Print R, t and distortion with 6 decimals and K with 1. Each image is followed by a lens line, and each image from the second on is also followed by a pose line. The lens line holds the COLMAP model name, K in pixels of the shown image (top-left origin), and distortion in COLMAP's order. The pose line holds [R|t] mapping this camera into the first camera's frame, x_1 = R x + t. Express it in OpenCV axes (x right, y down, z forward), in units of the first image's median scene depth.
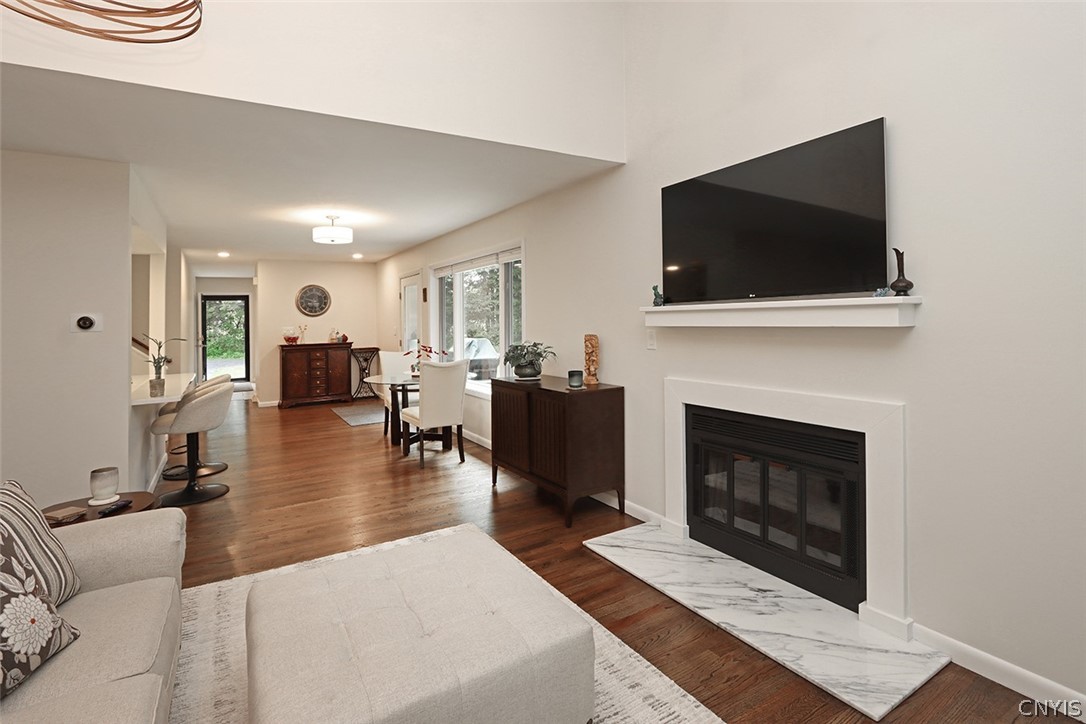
lens RADIAL K [[531.5, 0, 543.6], [0, 531.5, 311.3], [0, 0, 1]] dist [-0.012298, 0.000129]
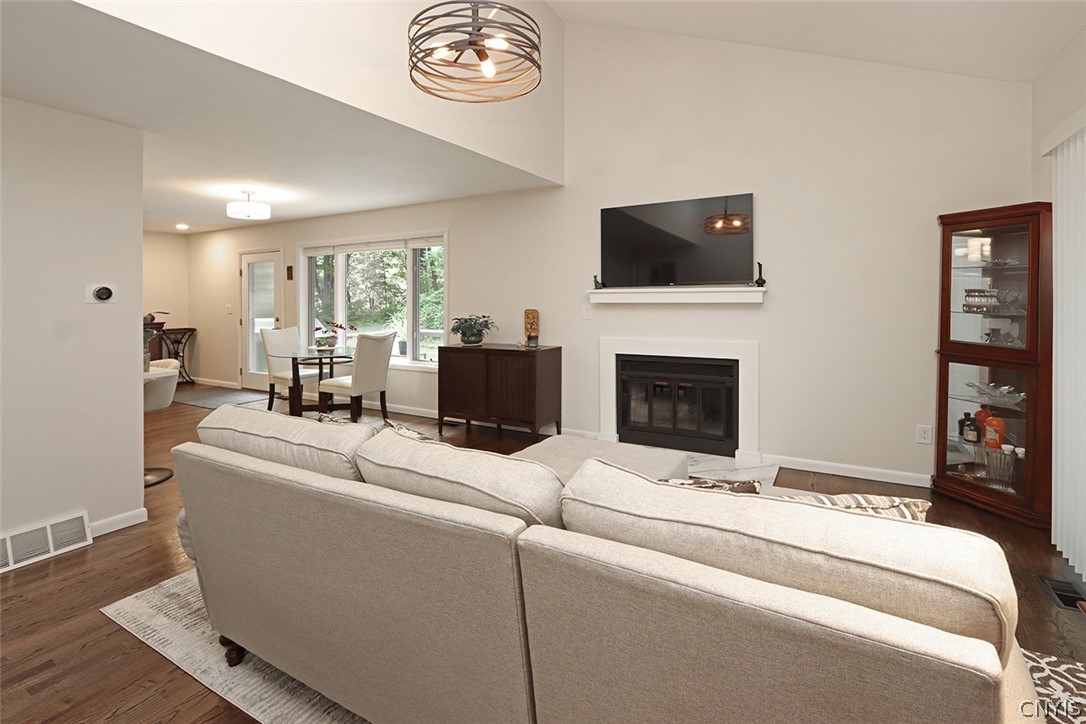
lens RADIAL K [[518.3, 0, 544.8], [0, 518.3, 297.5], [0, 0, 1]] dist [-0.002310, -0.000214]
pose [[0.878005, 0.014631, 0.478428, -0.541382], [-0.017117, 0.999853, 0.000835, 0.012804], [-0.478345, -0.008923, 0.878127, -0.173480]]
